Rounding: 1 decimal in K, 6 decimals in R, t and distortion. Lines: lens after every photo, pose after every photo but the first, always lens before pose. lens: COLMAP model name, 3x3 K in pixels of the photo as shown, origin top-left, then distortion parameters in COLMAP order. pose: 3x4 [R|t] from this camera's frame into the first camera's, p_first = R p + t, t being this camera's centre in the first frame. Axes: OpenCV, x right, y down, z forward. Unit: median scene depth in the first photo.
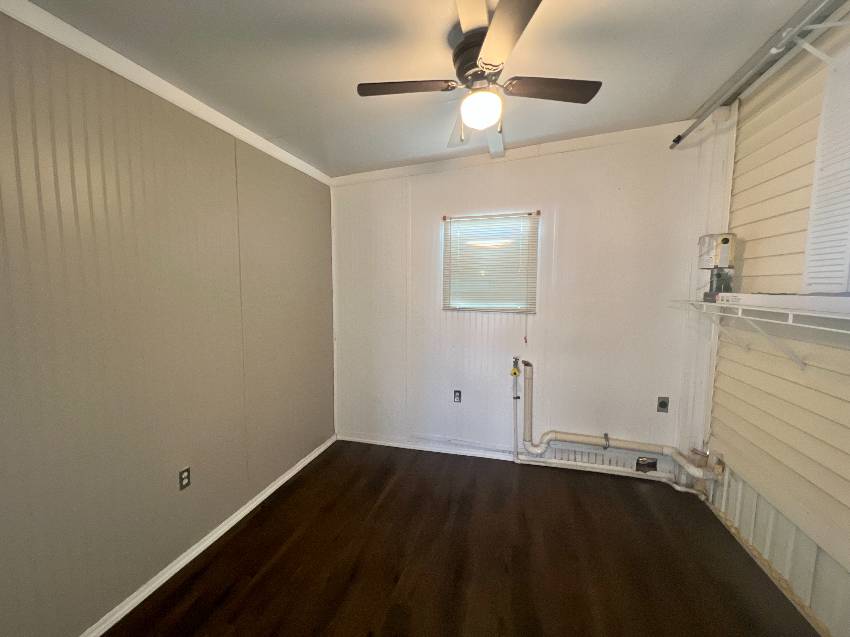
lens RADIAL K [[341.3, 0, 425.0], [0, 341.3, 318.5], [0, 0, 1]] dist [0.002272, 0.000247]
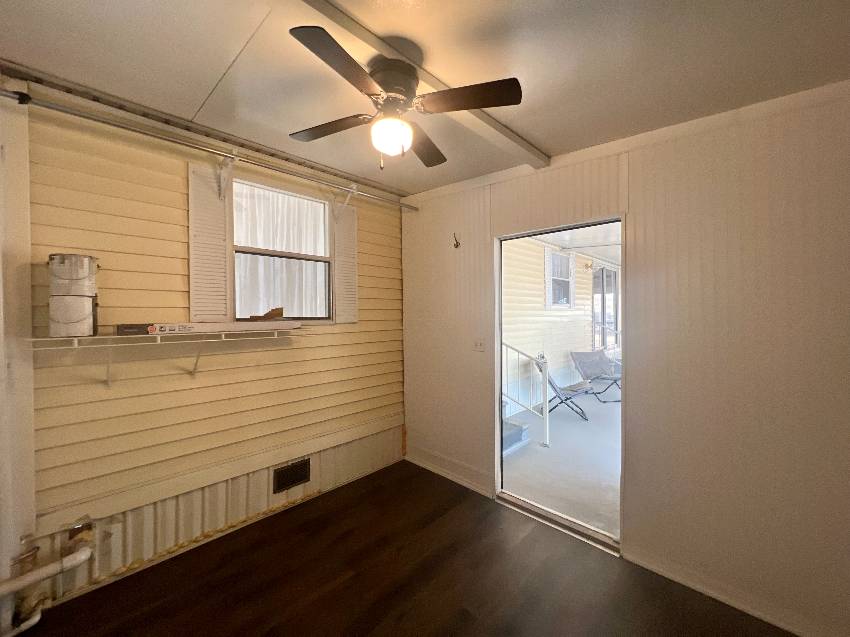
lens RADIAL K [[341.6, 0, 420.2], [0, 341.6, 317.3], [0, 0, 1]] dist [0.000717, 0.000159]
pose [[-0.870134, -0.009550, 0.492722, -0.230424], [0.044799, 0.994140, 0.098382, -0.119089], [-0.490774, 0.107679, -0.864607, 1.125128]]
